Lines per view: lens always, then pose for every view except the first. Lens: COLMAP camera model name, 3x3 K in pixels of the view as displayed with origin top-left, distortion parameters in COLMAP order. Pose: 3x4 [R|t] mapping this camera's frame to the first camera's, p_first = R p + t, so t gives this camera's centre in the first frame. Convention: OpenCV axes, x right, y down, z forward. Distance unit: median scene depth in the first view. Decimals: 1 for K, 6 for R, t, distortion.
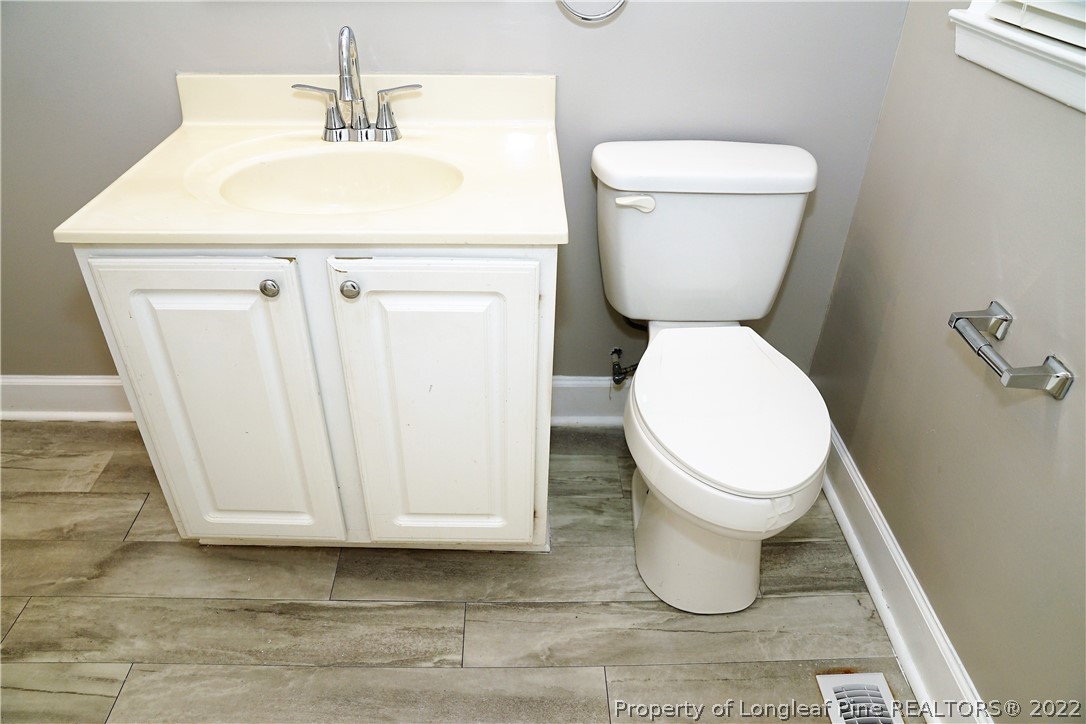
lens RADIAL K [[747.6, 0, 543.7], [0, 747.6, 362.6], [0, 0, 1]] dist [-0.127574, 0.090628]
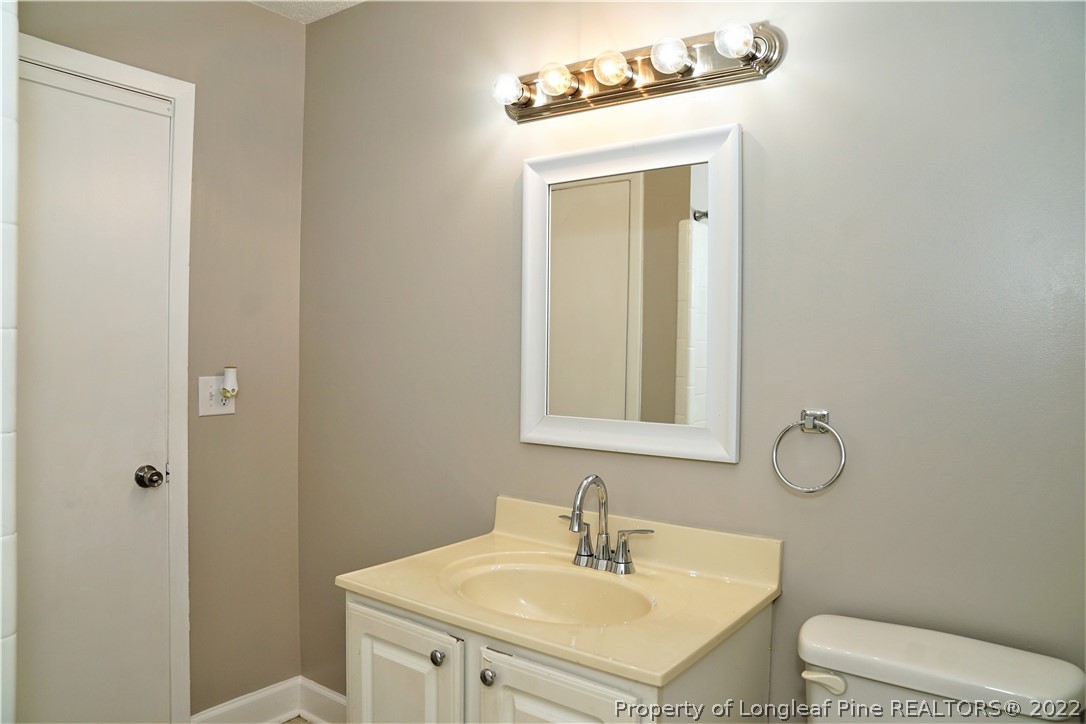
lens RADIAL K [[747.6, 0, 542.5], [0, 747.6, 362.7], [0, 0, 1]] dist [-0.127574, 0.090628]
pose [[0.786181, -0.003436, -0.617987, 0.409614], [-0.351668, 0.819806, -0.451937, -0.012931], [0.508182, 0.572631, 0.643308, 0.026018]]
